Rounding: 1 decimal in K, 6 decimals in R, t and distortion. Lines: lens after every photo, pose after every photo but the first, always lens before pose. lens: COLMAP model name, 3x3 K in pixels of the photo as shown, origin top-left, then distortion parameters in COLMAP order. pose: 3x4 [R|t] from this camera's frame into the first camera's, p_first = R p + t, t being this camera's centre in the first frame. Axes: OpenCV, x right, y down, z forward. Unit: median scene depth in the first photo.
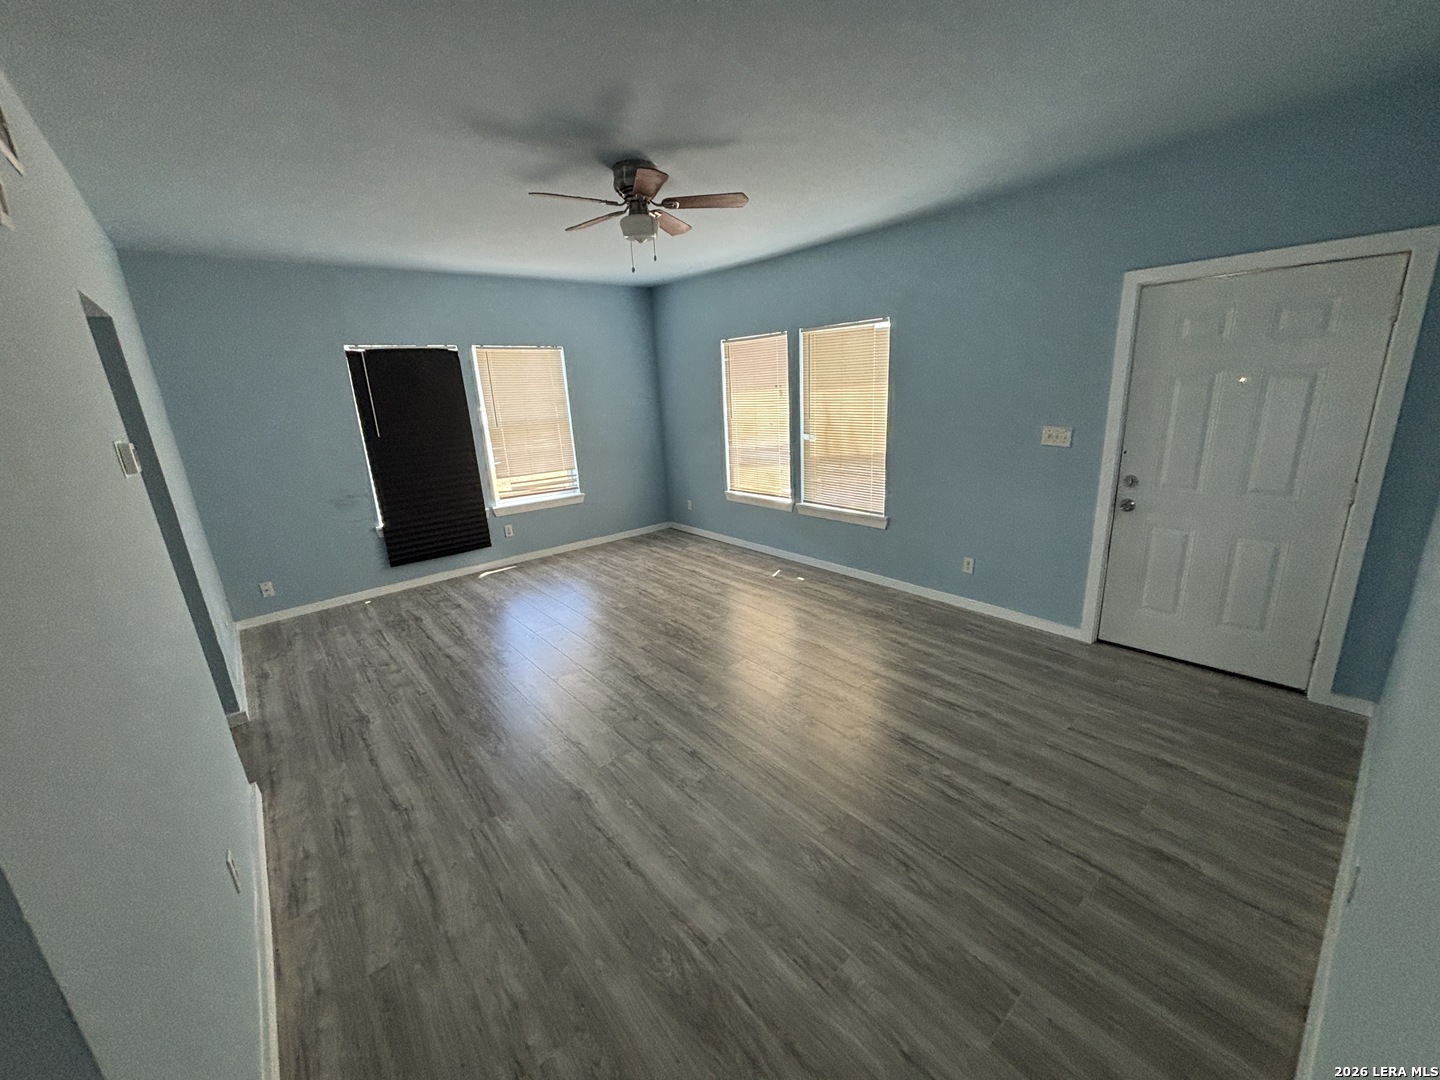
lens RADIAL K [[575.2, 0, 720.9], [0, 575.2, 533.4], [0, 0, 1]] dist [0.006082, -0.000280]
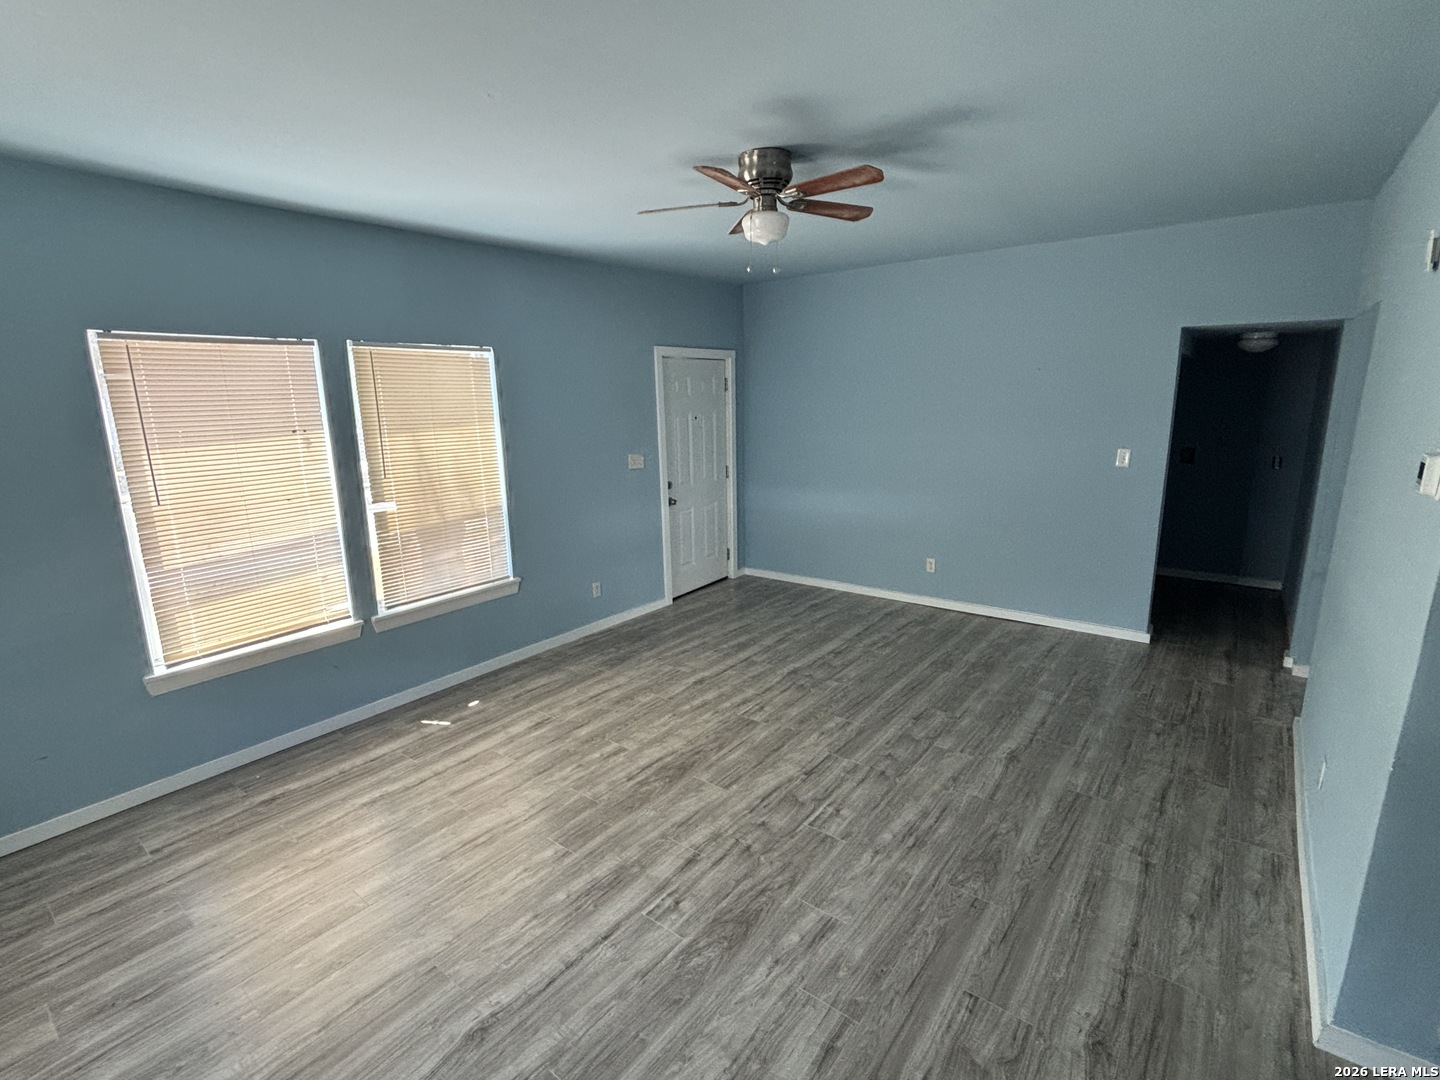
lens RADIAL K [[672.5, 0, 712.6], [0, 672.5, 526.7], [0, 0, 1]] dist [-0.001068, 0.002400]
pose [[-0.197185, -0.138101, 0.970591, -0.755978], [0.281970, 0.940206, 0.191063, -0.217538], [-0.938942, 0.311352, -0.146454, 0.899071]]
